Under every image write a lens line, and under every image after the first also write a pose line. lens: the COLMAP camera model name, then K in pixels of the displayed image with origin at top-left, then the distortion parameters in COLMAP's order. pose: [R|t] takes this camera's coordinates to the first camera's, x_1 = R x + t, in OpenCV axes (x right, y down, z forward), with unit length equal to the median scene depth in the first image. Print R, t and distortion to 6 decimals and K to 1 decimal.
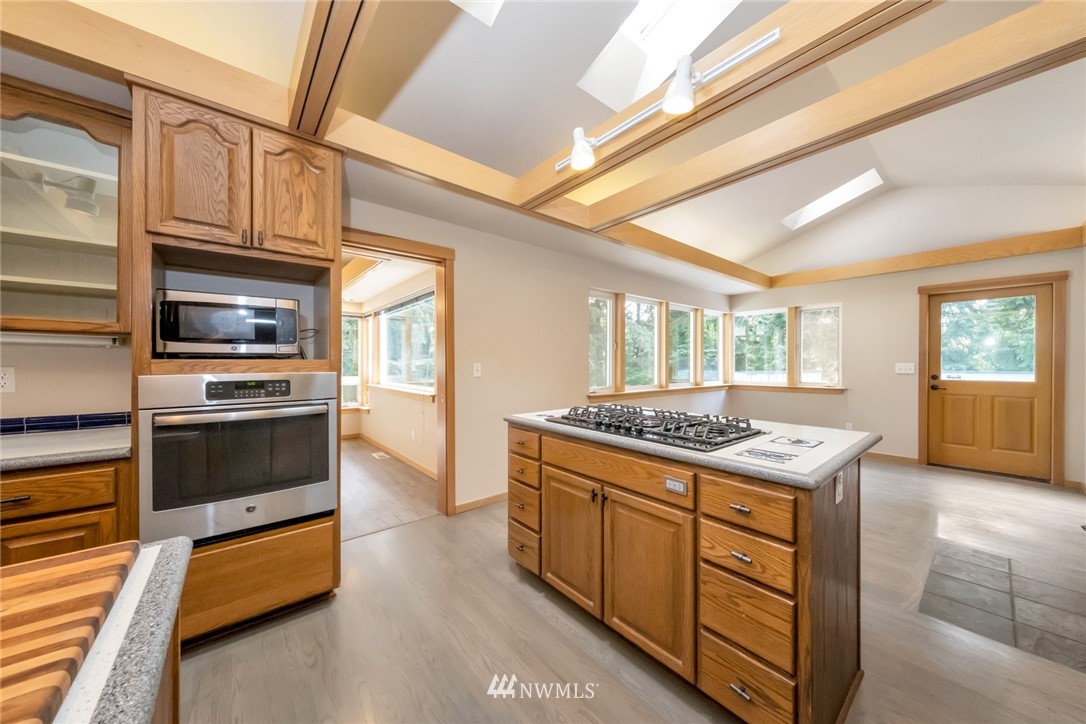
lens RADIAL K [[372.7, 0, 545.3], [0, 372.7, 354.1], [0, 0, 1]] dist [-0.000307, -0.000219]
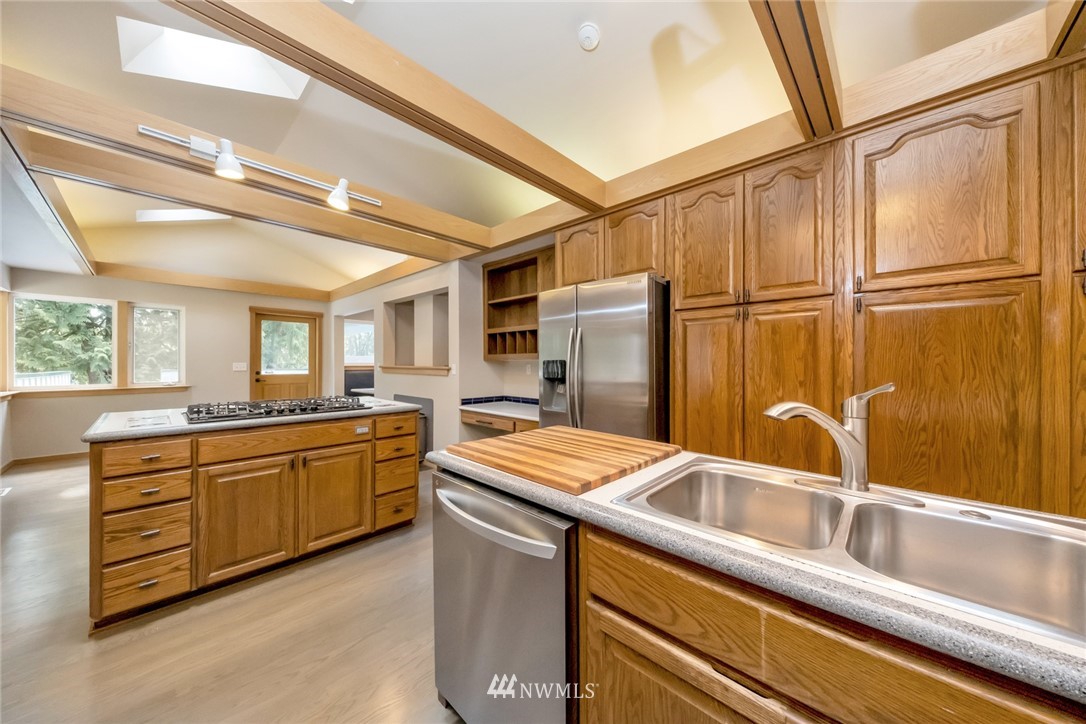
lens RADIAL K [[372.7, 0, 545.3], [0, 372.7, 354.1], [0, 0, 1]] dist [-0.000307, -0.000219]
pose [[-0.126012, 0.023220, 0.991757, -1.076870], [-0.020608, 0.999449, -0.026019, 0.013059], [-0.991815, -0.023717, -0.125464, 0.255422]]
